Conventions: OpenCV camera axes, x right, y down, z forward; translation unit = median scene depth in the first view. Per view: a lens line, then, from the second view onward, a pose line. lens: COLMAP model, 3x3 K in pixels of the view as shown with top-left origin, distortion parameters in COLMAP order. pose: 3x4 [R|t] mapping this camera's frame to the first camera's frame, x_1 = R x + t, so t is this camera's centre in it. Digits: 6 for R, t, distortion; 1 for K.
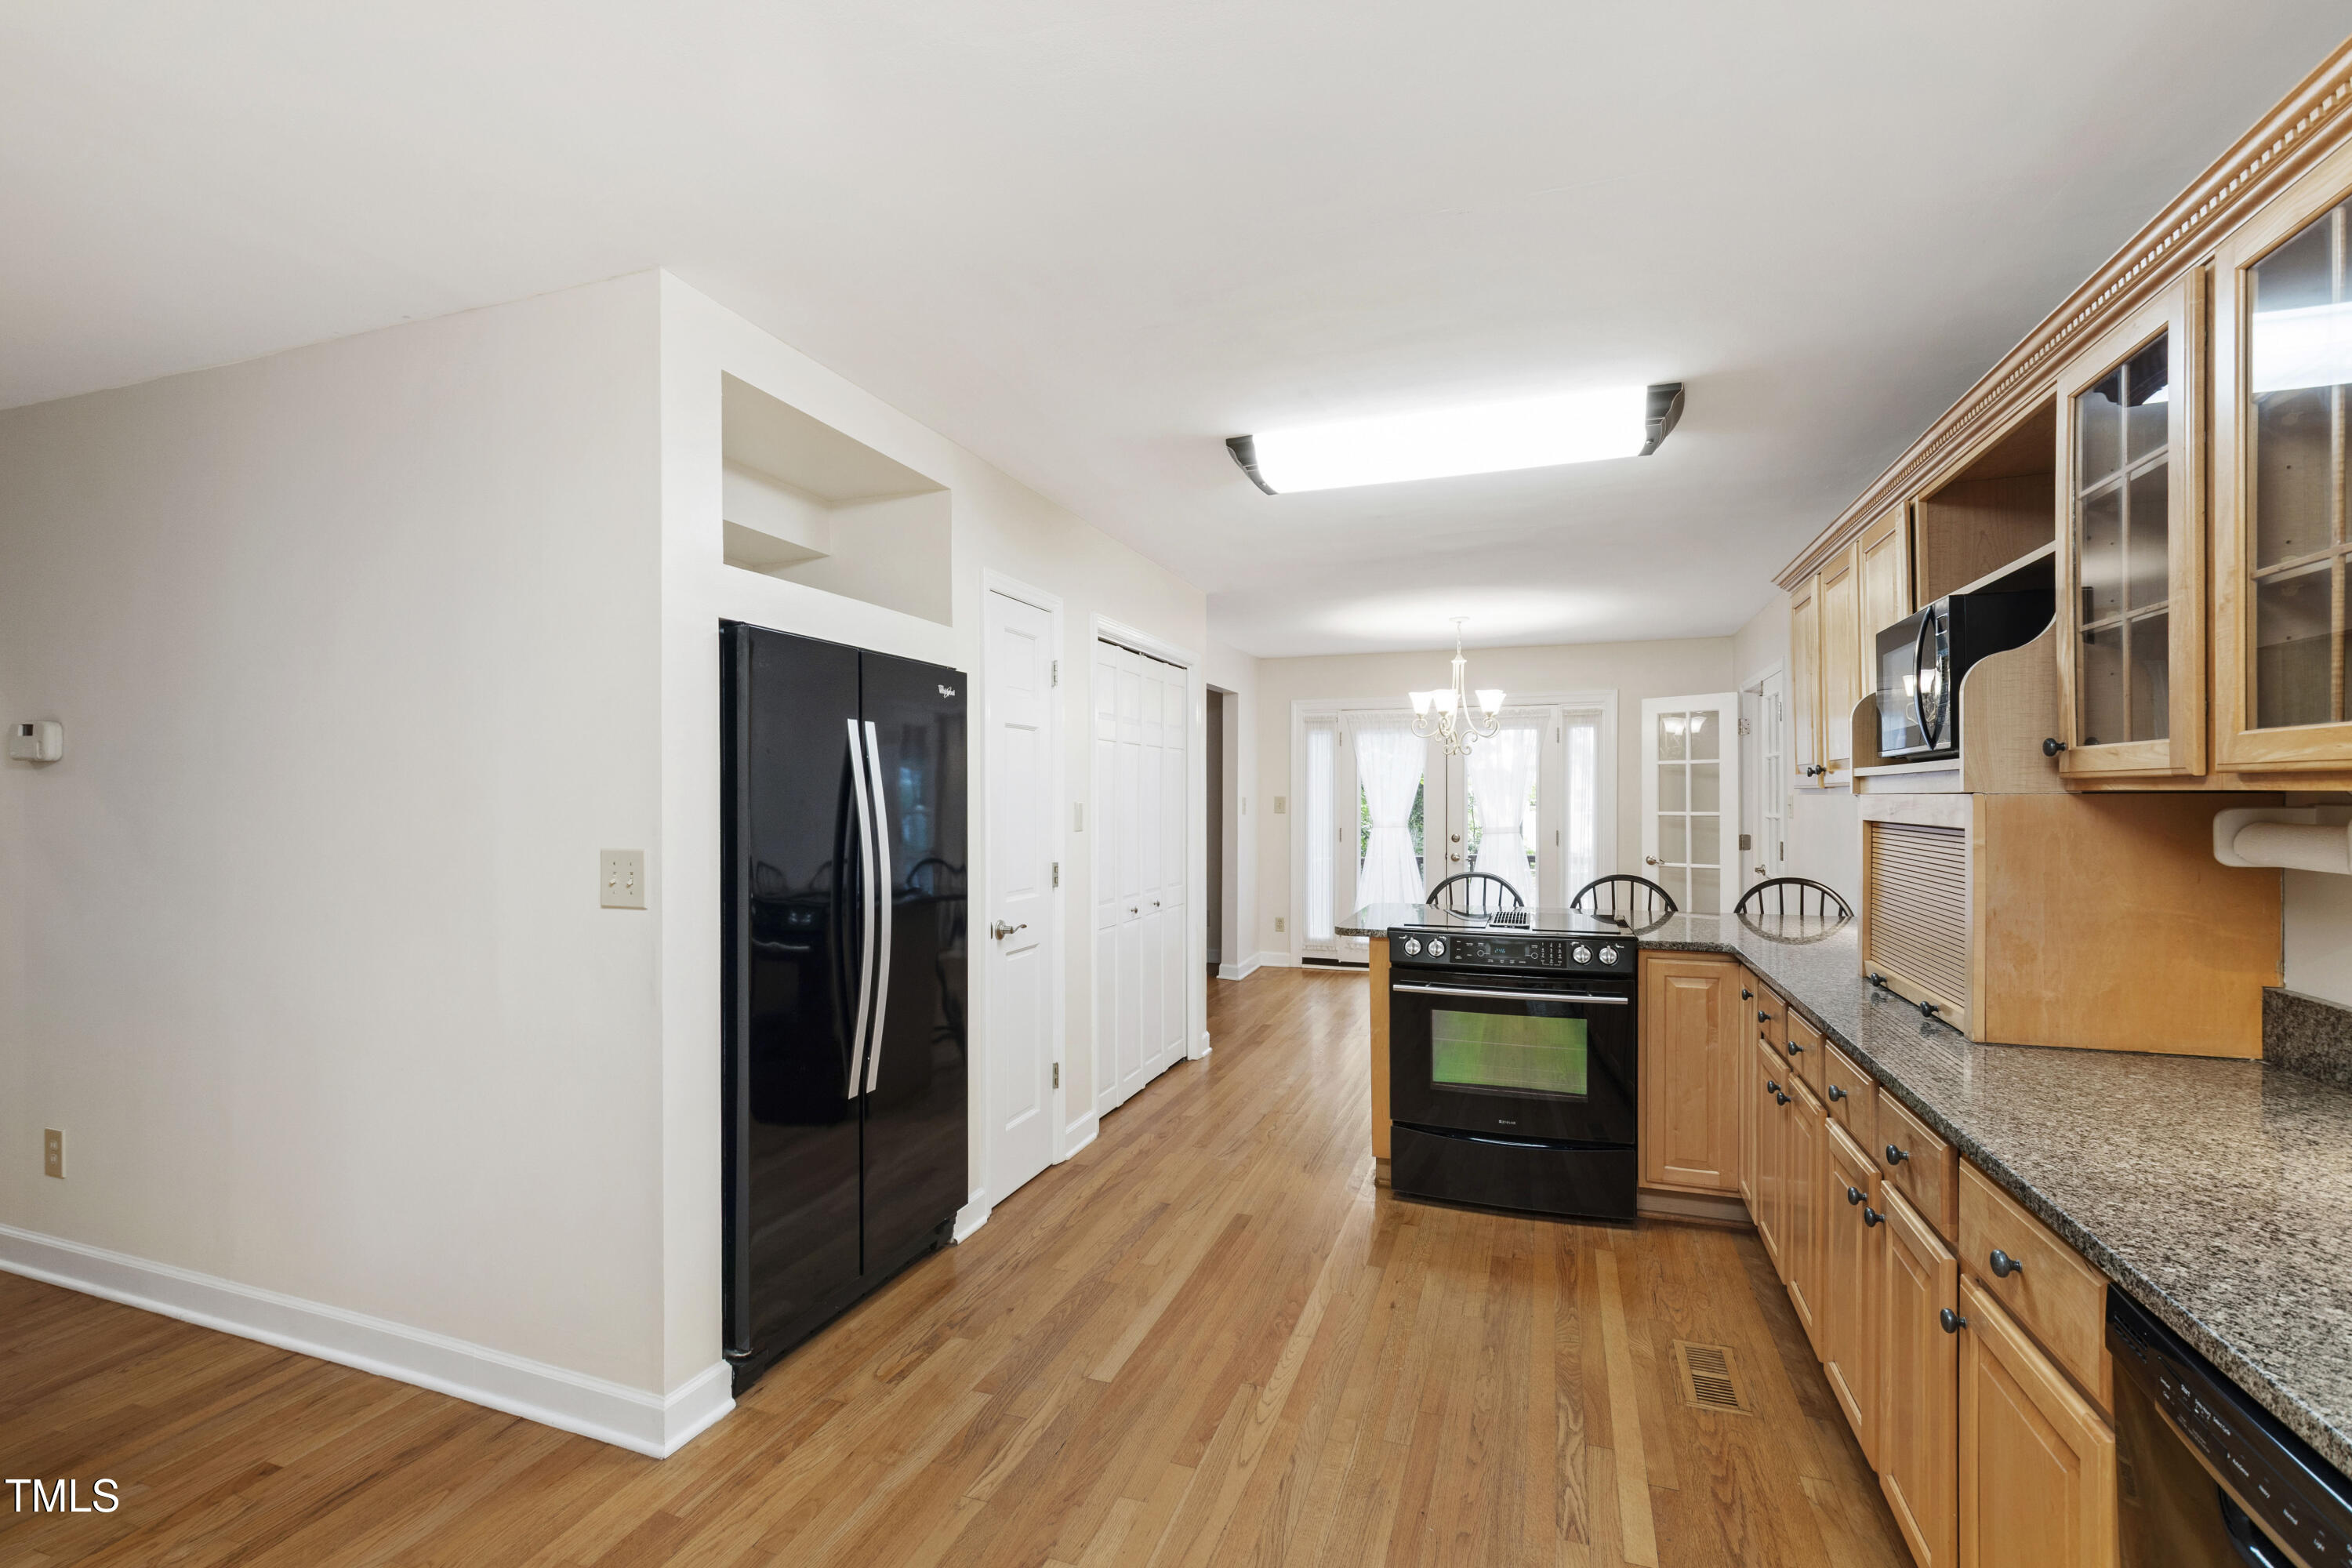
lens RADIAL K [[1048.5, 0, 1168.9], [0, 1048.5, 798.0], [0, 0, 1]] dist [-0.008463, 0.004982]
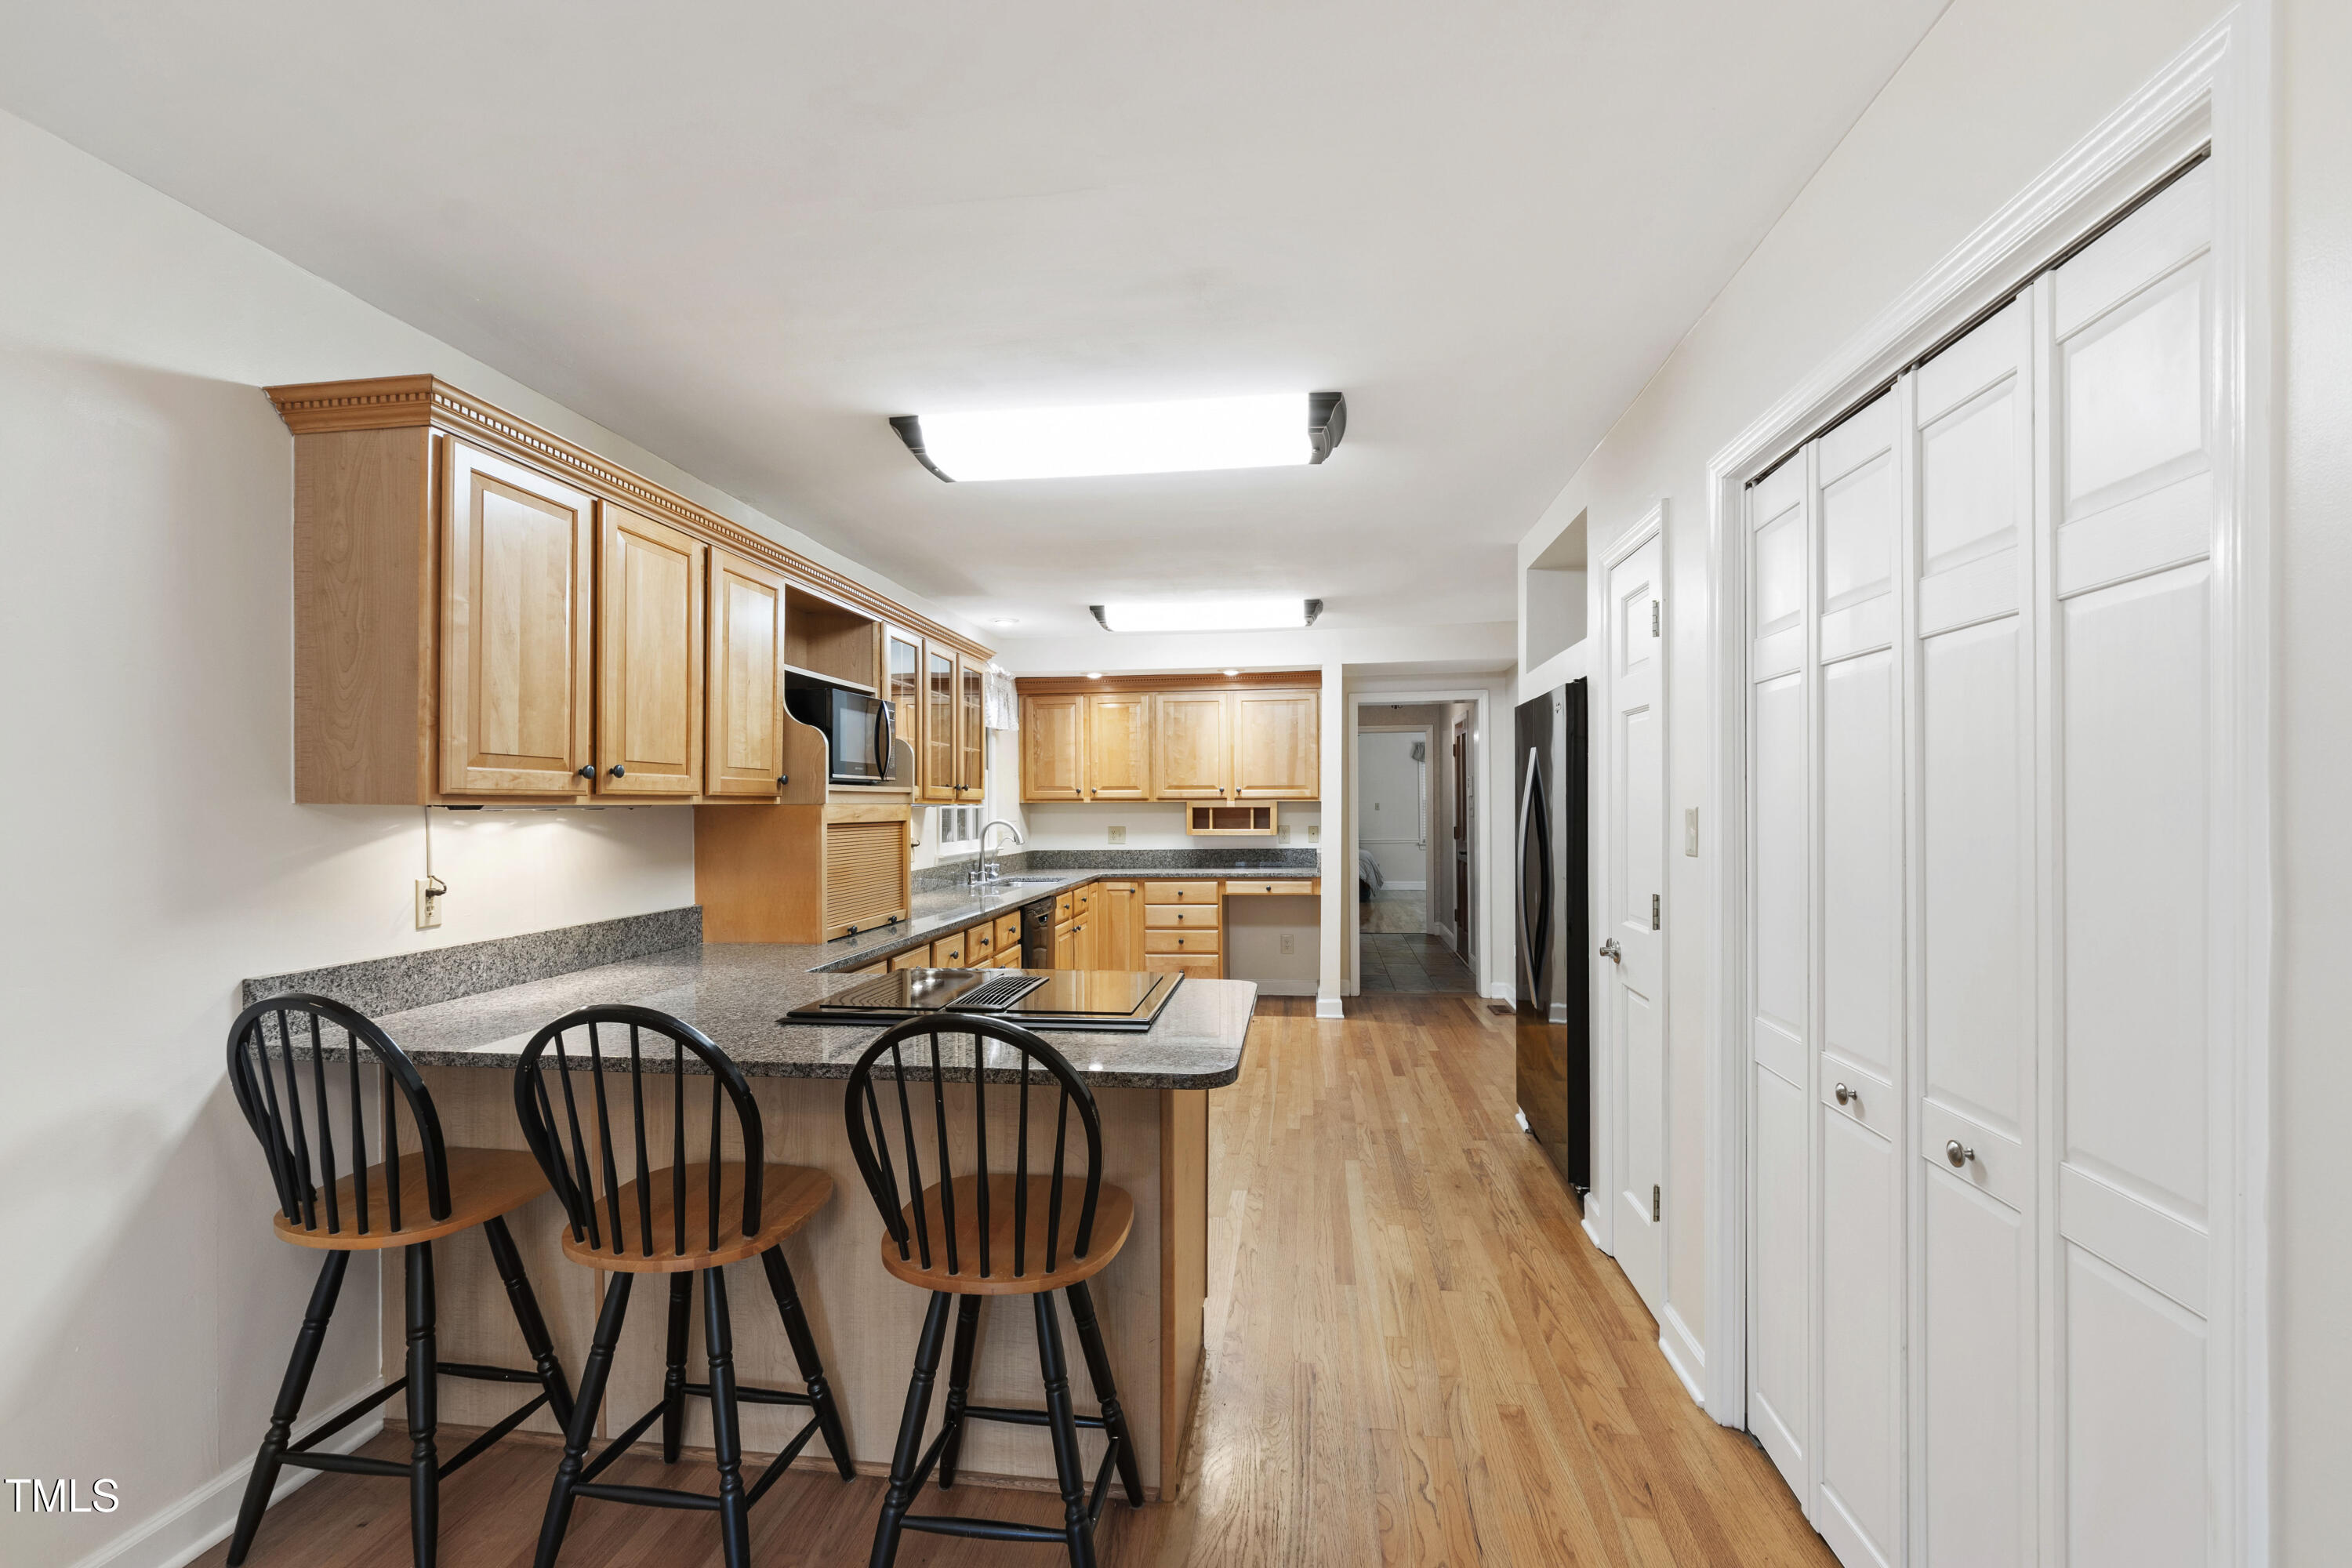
lens RADIAL K [[1048.5, 0, 1161.4], [0, 1048.5, 806.8], [0, 0, 1]] dist [-0.008463, 0.004982]
pose [[-0.979084, 0.009357, -0.203239, 0.387390], [0.008669, 0.999953, 0.004274, -0.000993], [0.203270, 0.002423, -0.979120, 1.788110]]
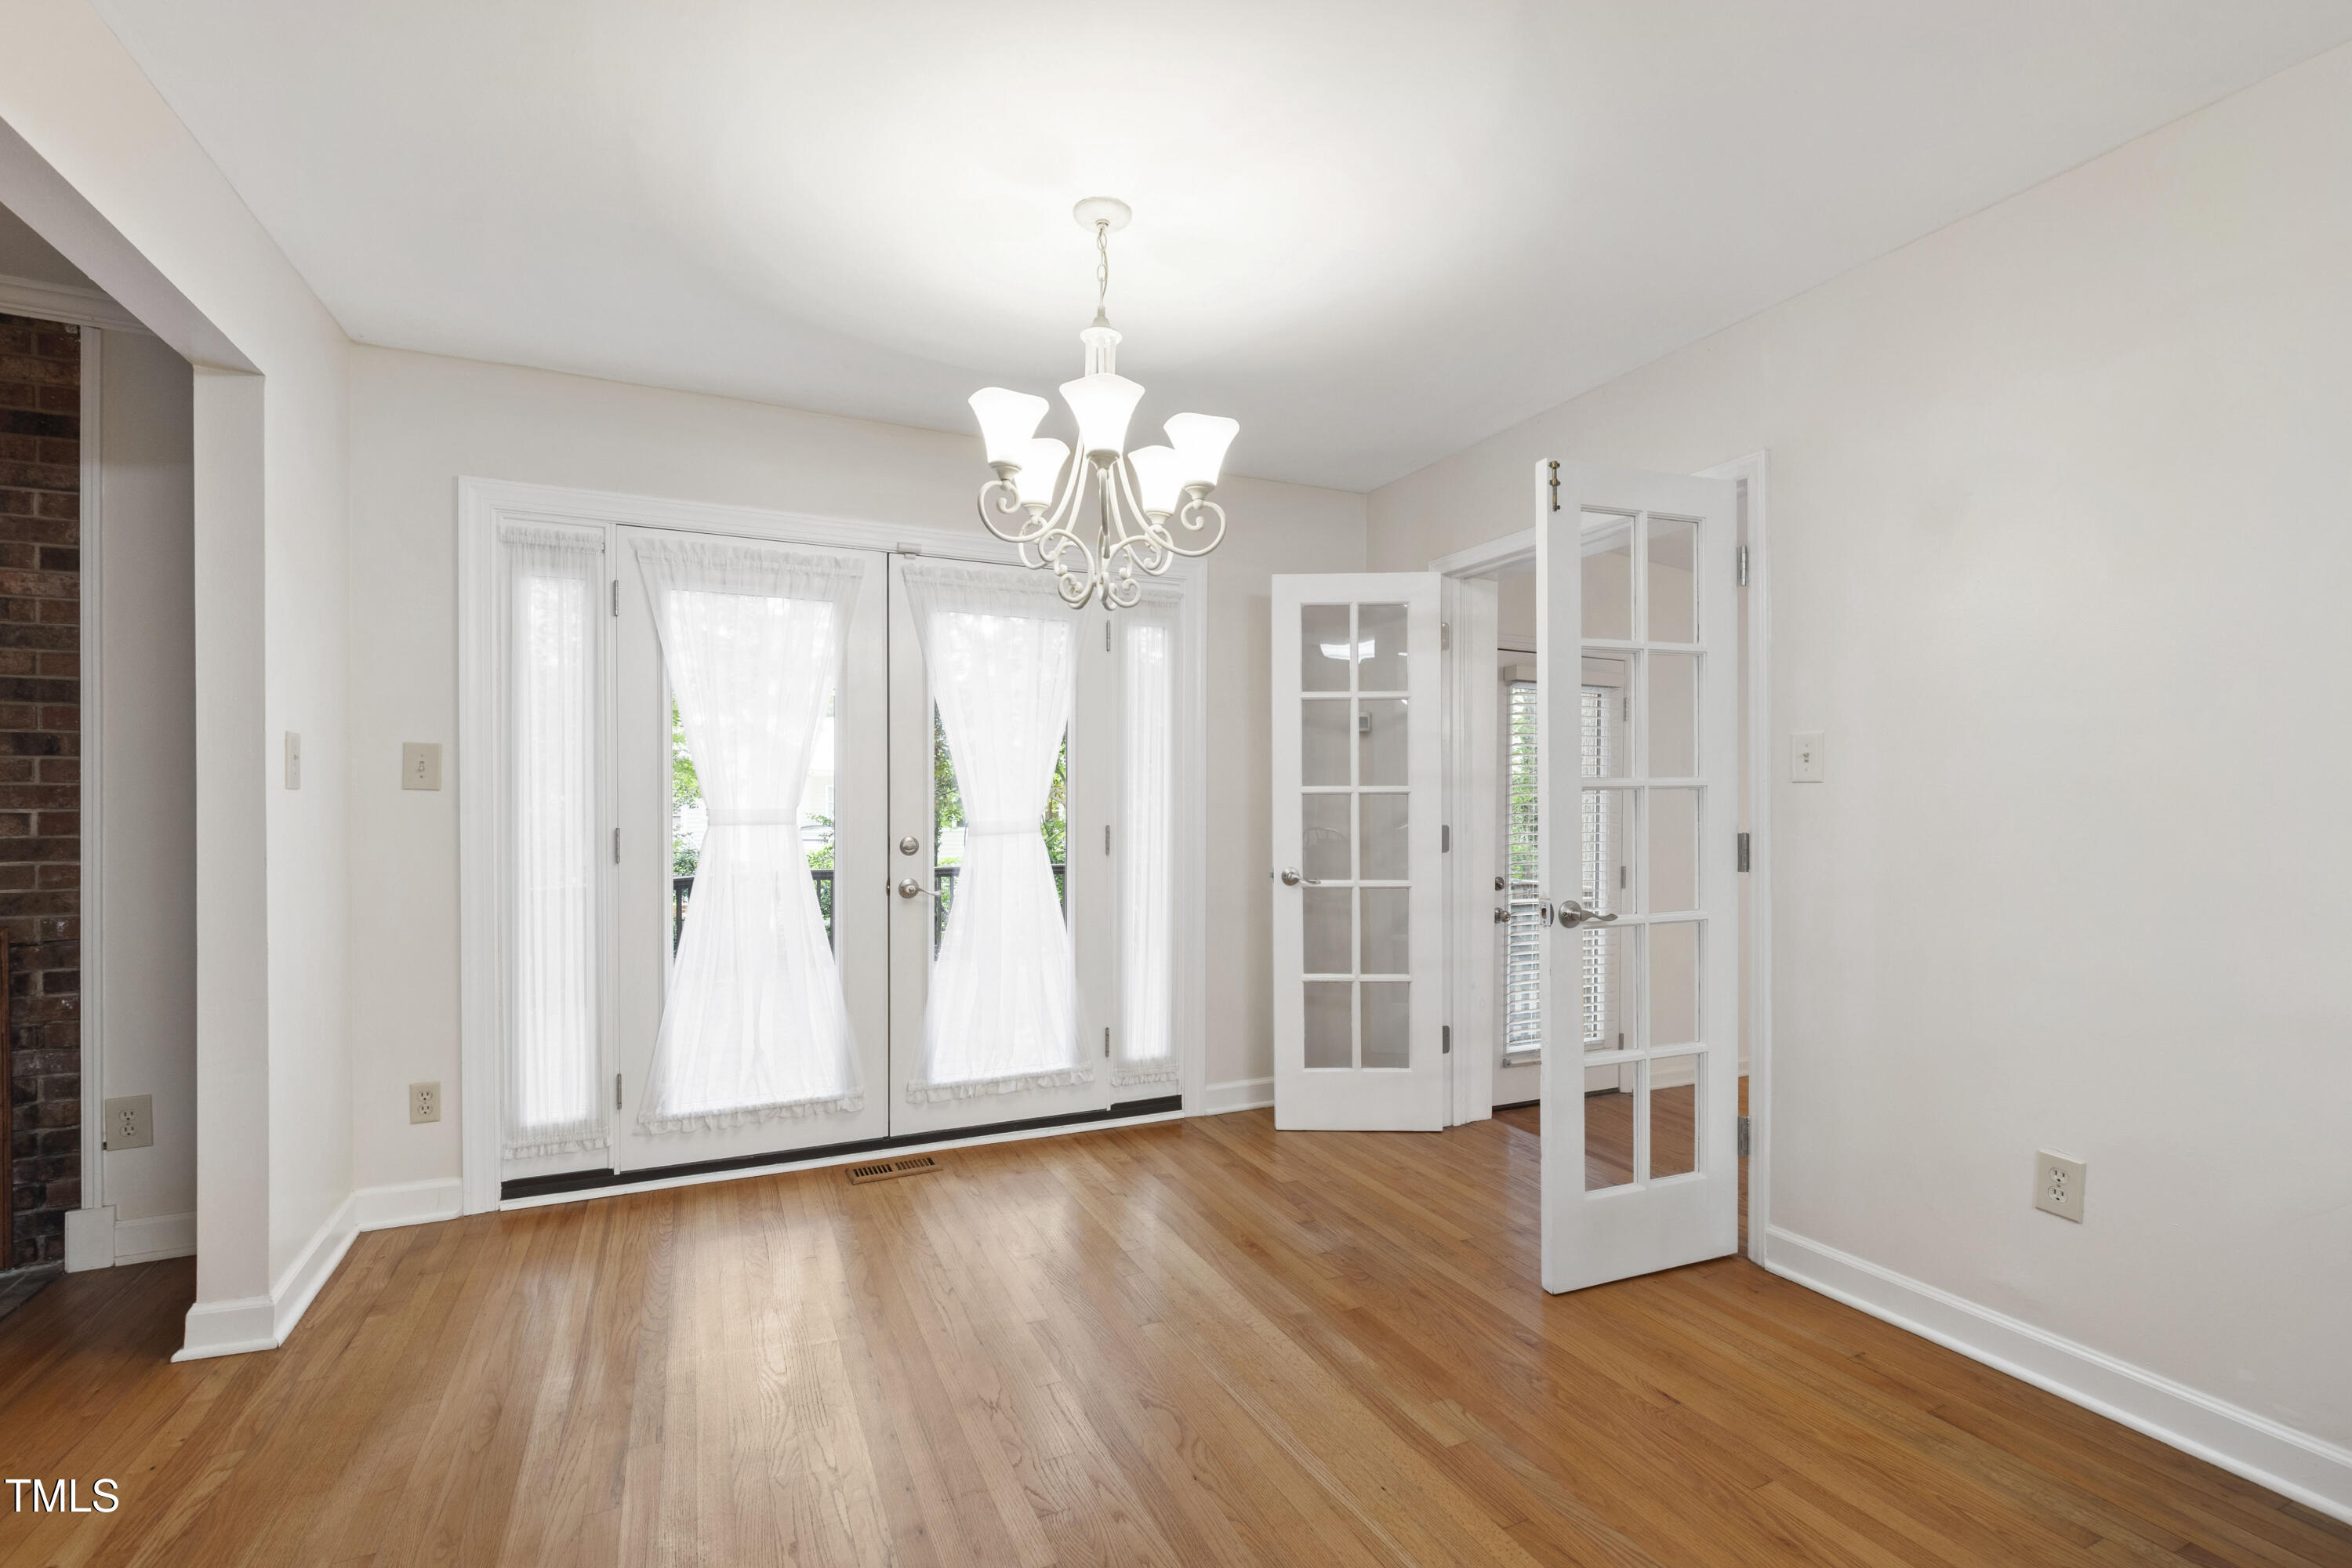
lens RADIAL K [[1048.5, 0, 1194.5], [0, 1048.5, 815.9], [0, 0, 1]] dist [-0.008463, 0.004982]
pose [[0.701482, -0.008489, 0.712637, 0.089876], [-0.001689, 0.999906, 0.013573, 0.043432], [-0.712685, -0.010725, 0.701402, 1.356739]]
